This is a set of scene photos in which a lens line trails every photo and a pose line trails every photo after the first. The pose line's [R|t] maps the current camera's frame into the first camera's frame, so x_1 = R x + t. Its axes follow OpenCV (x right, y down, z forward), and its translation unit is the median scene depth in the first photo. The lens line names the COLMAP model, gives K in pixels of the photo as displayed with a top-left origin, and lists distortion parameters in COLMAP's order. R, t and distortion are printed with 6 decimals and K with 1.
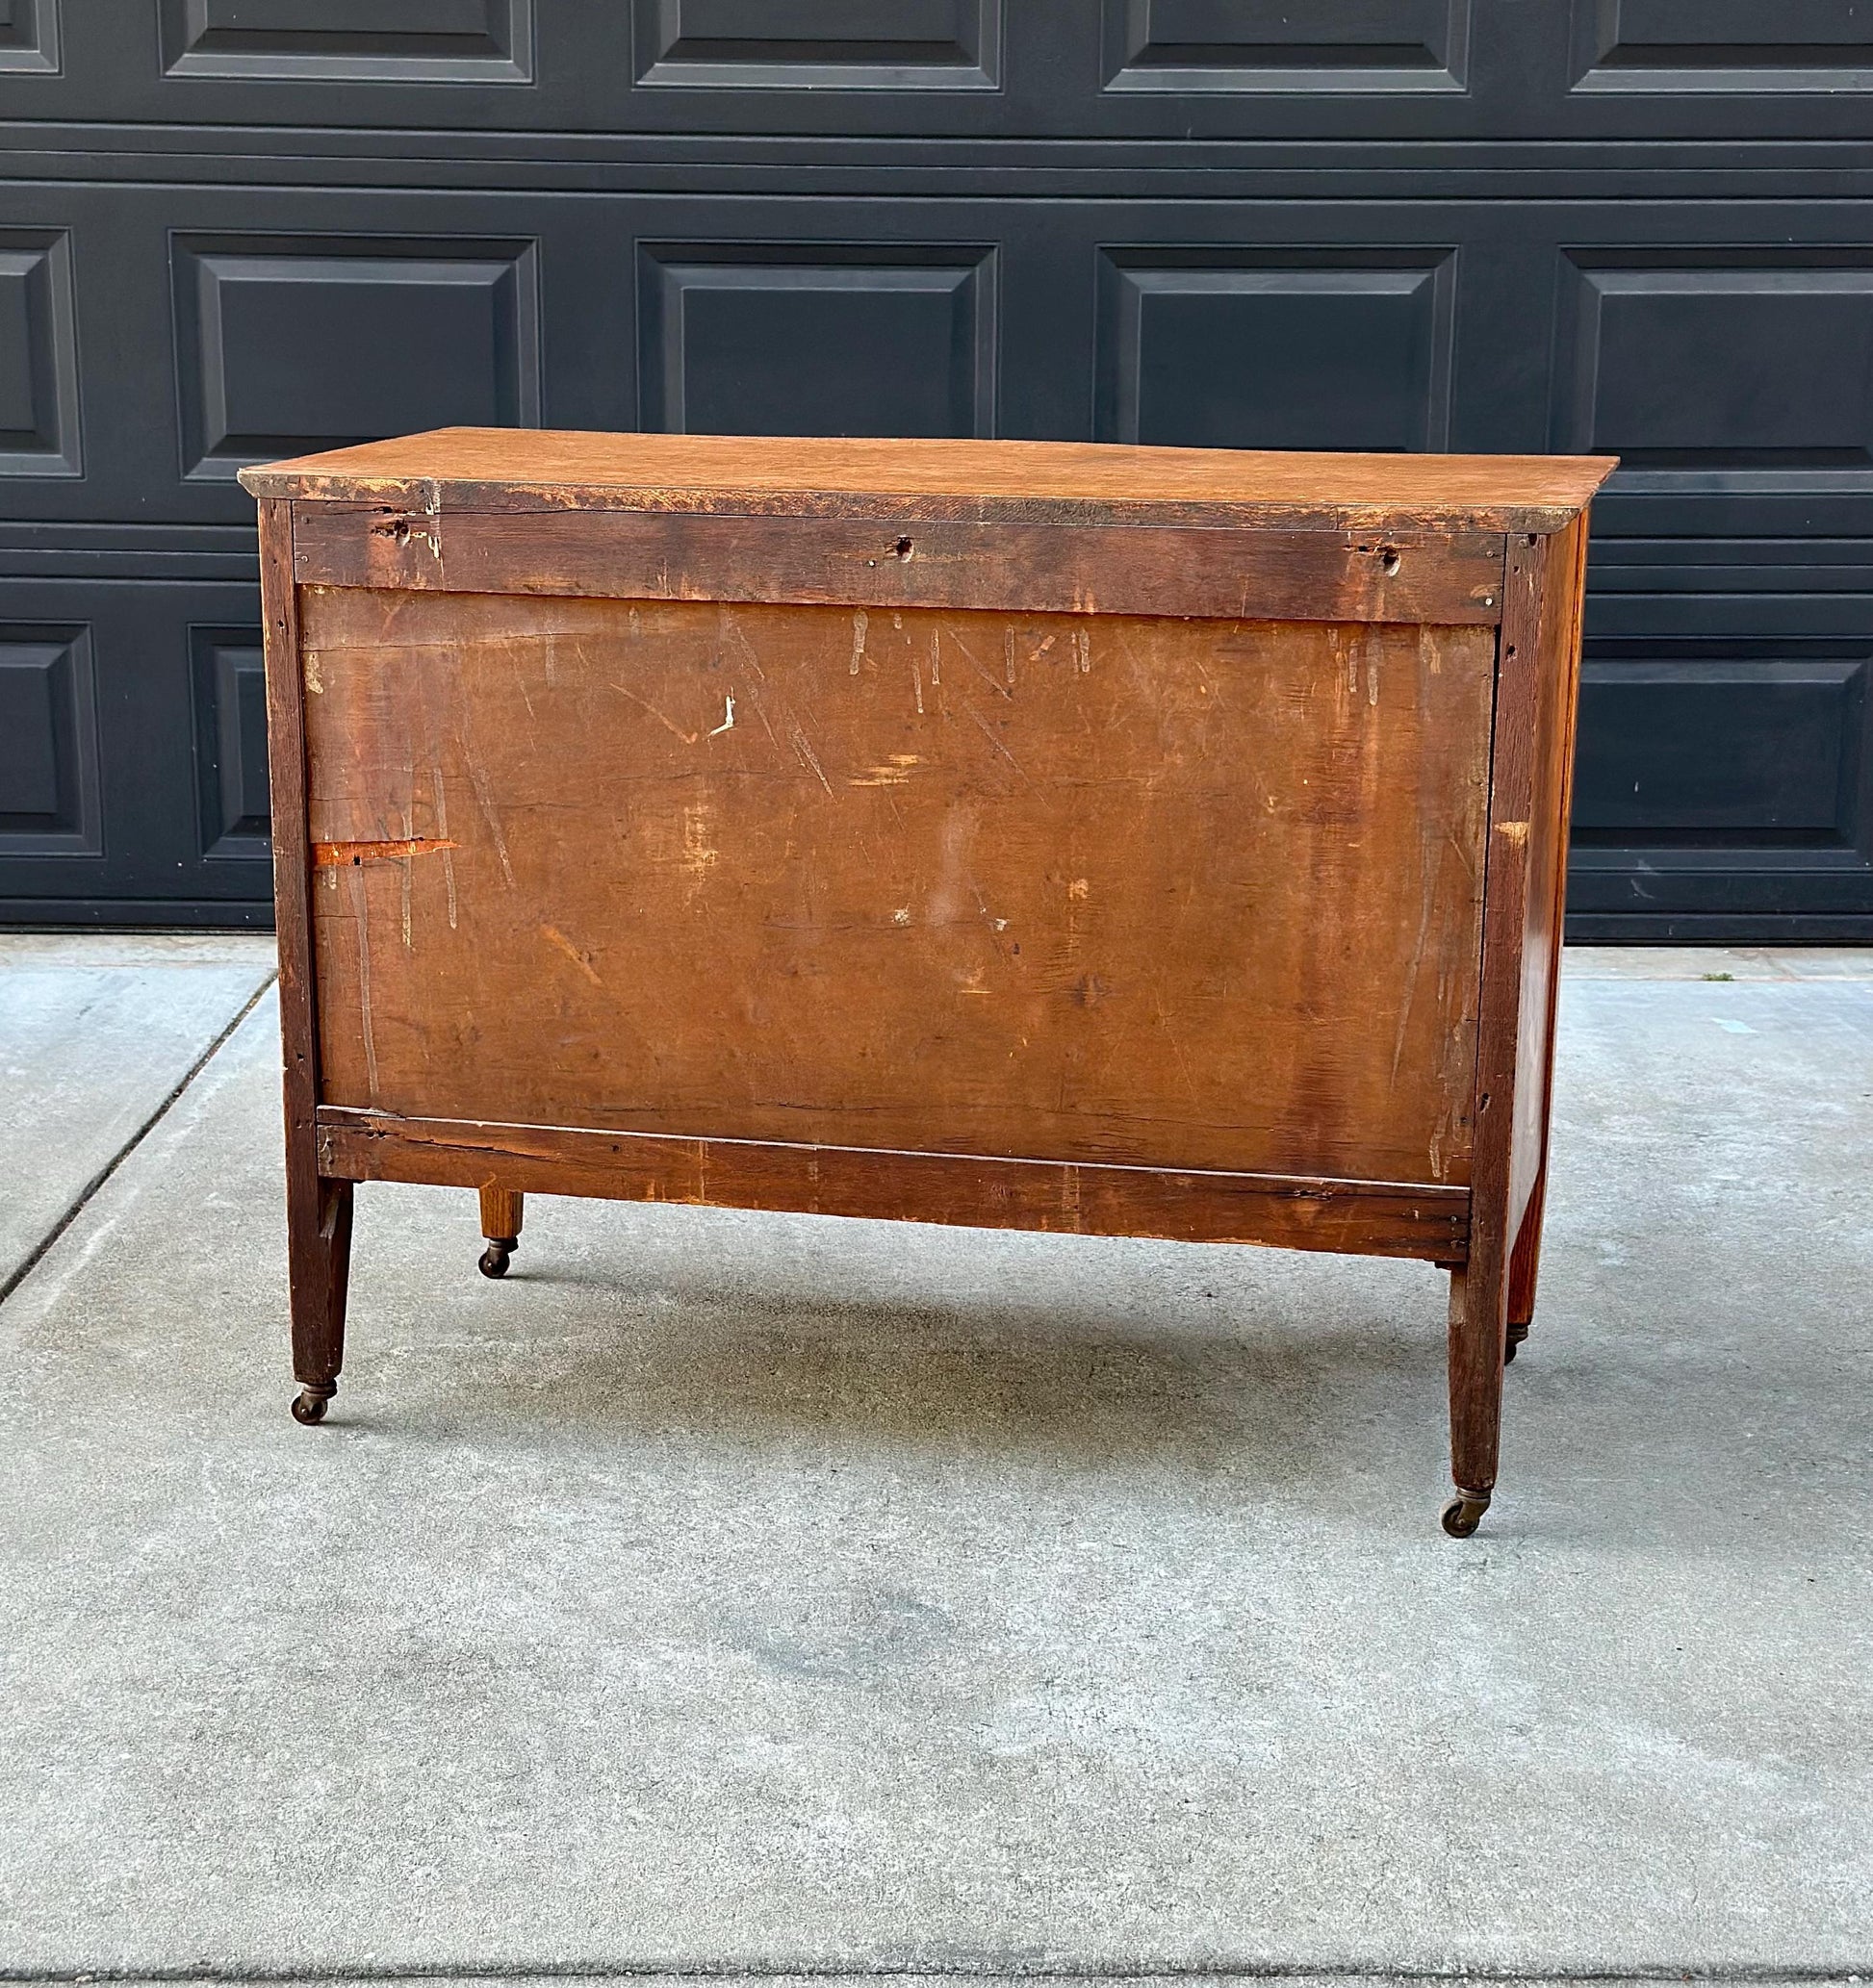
lens RADIAL K [[3715.9, 0, 974.3], [0, 3715.9, 1033.3], [0, 0, 1]] dist [0.293827, 0.000000]
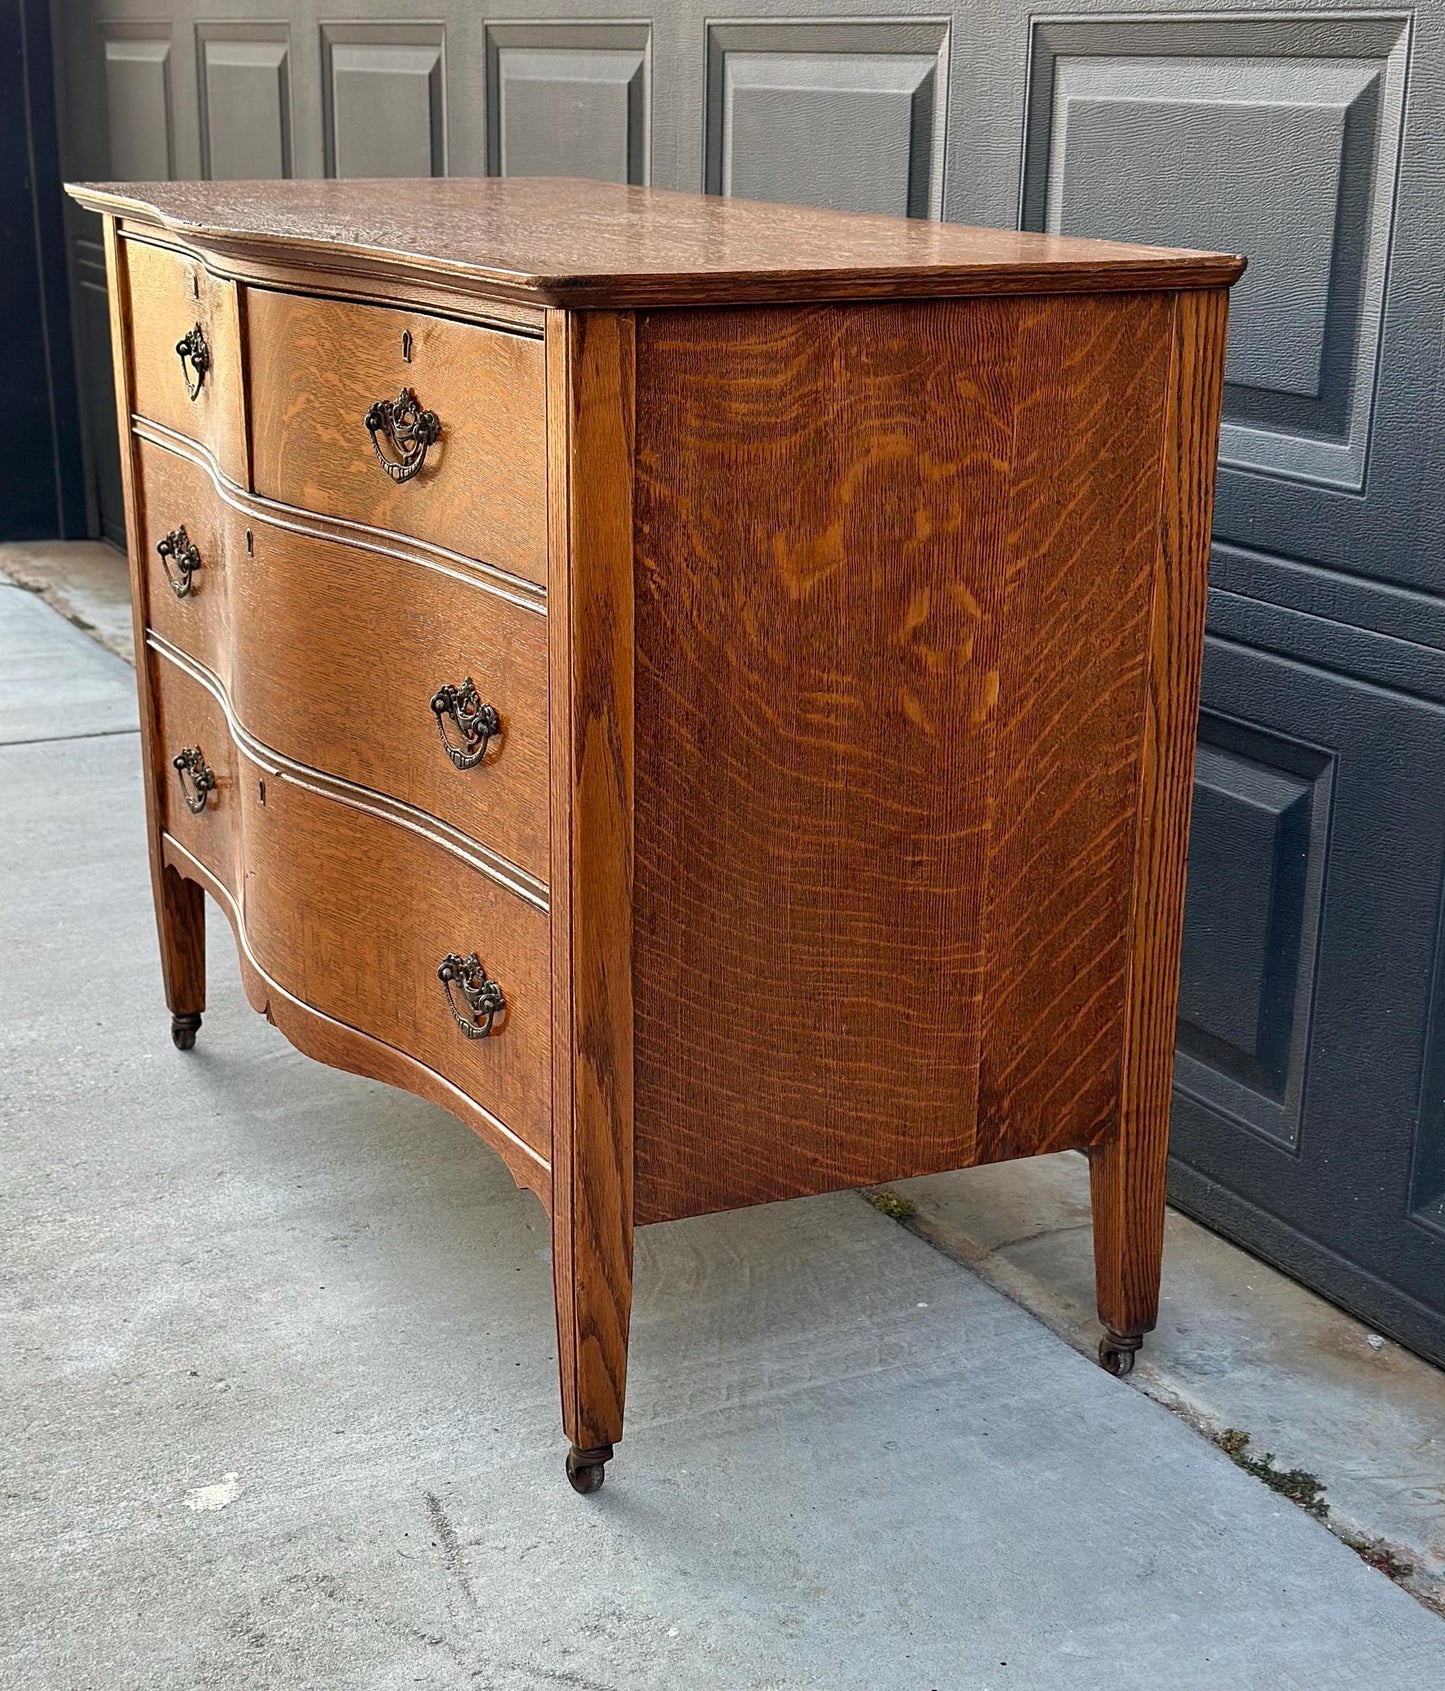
lens RADIAL K [[2716.3, 0, 713.9], [0, 2716.3, 999.3], [0, 0, 1]] dist [0.102212, 0.000000]
pose [[0.413433, 0.288118, -0.863749, 0.578017], [-0.210742, 0.953138, 0.217063, -0.143156], [0.885811, 0.092287, 0.454777, 0.771026]]
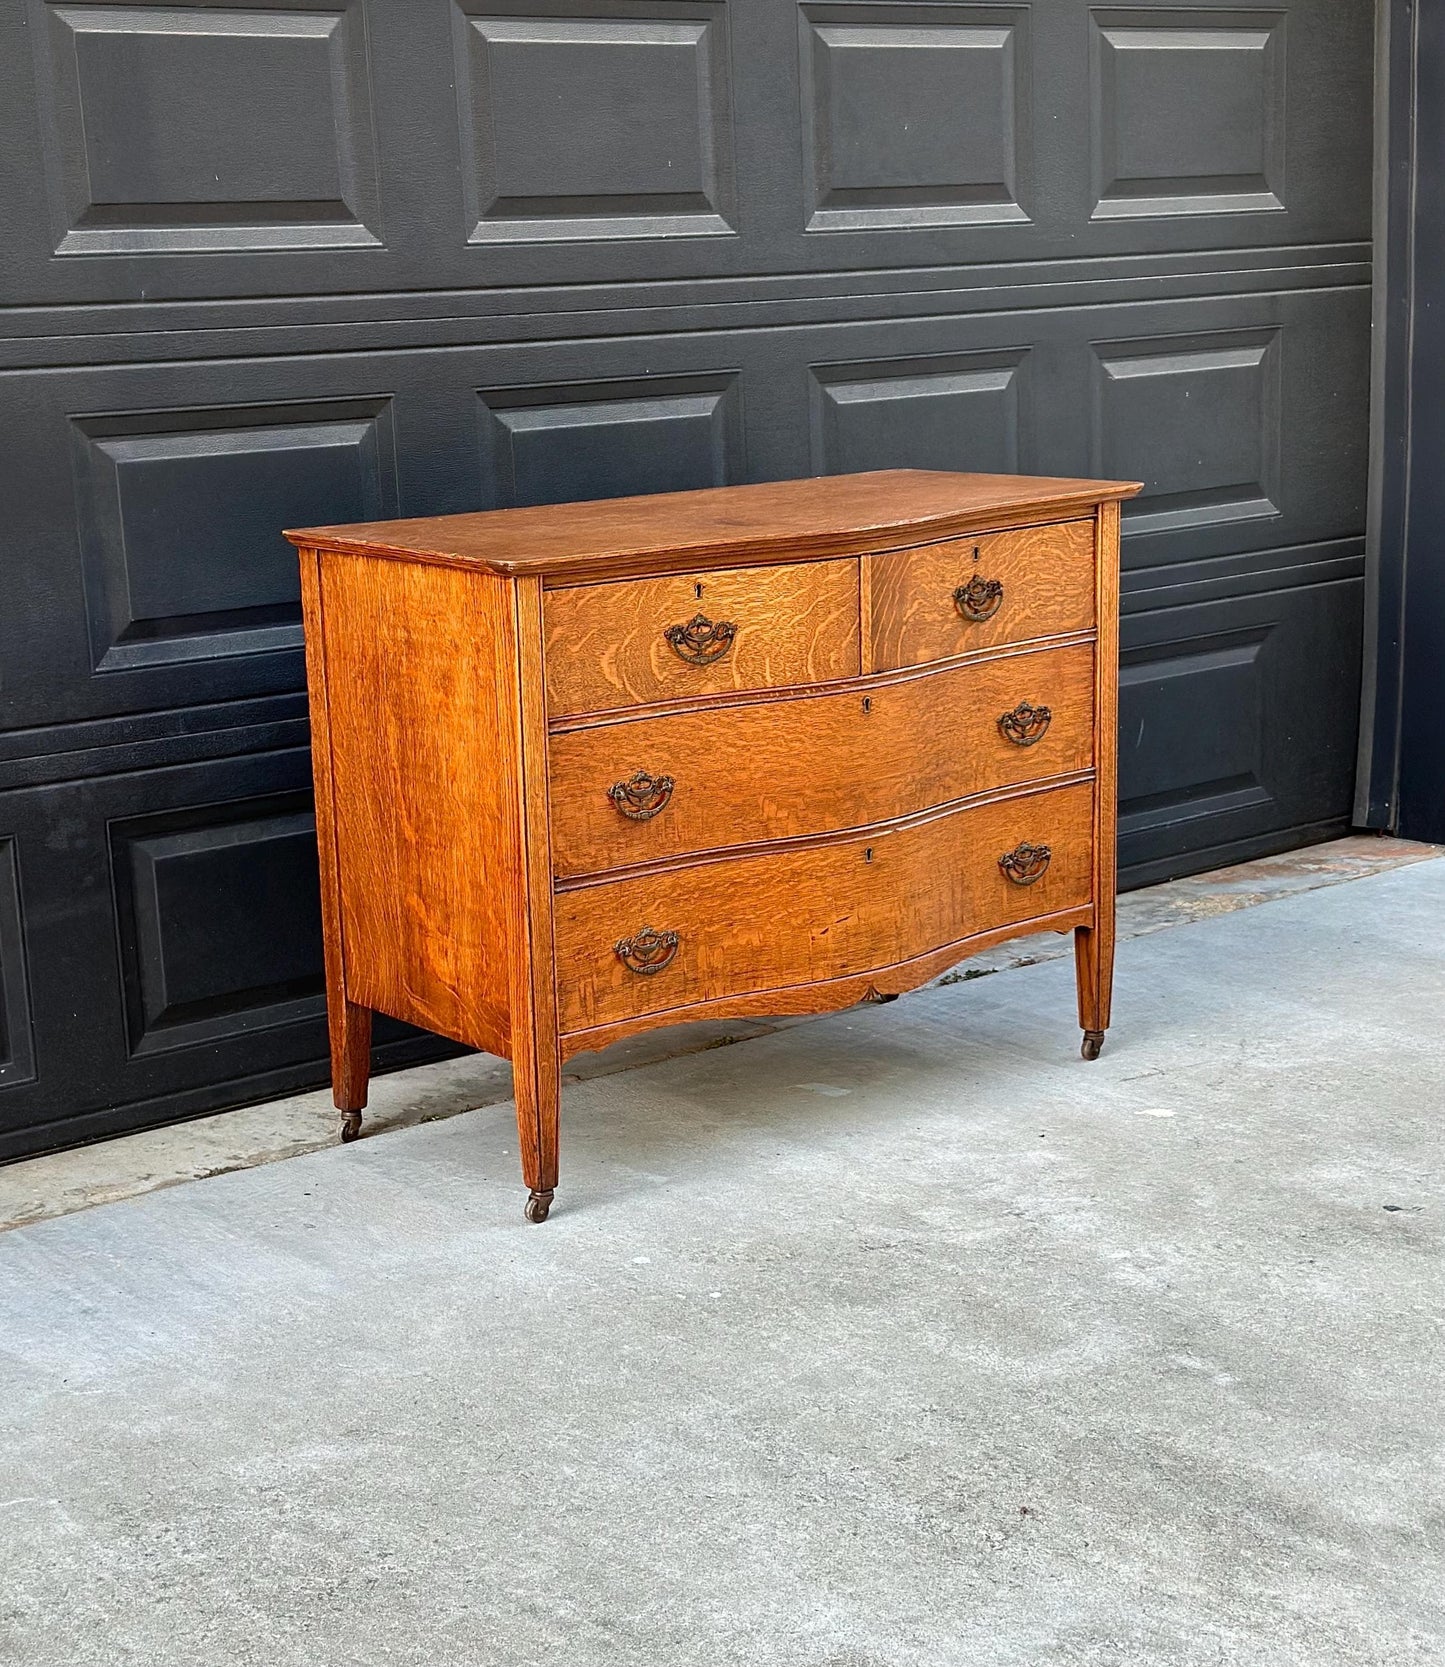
lens RADIAL K [[2875.0, 0, 697.2], [0, 2875.0, 978.9], [0, 0, 1]] dist [0.150430, 0.000000]
pose [[0.797197, -0.192275, 0.572283, -0.287311], [0.177821, 0.980659, 0.081773, -0.104144], [-0.576938, 0.036575, 0.815969, 0.324712]]
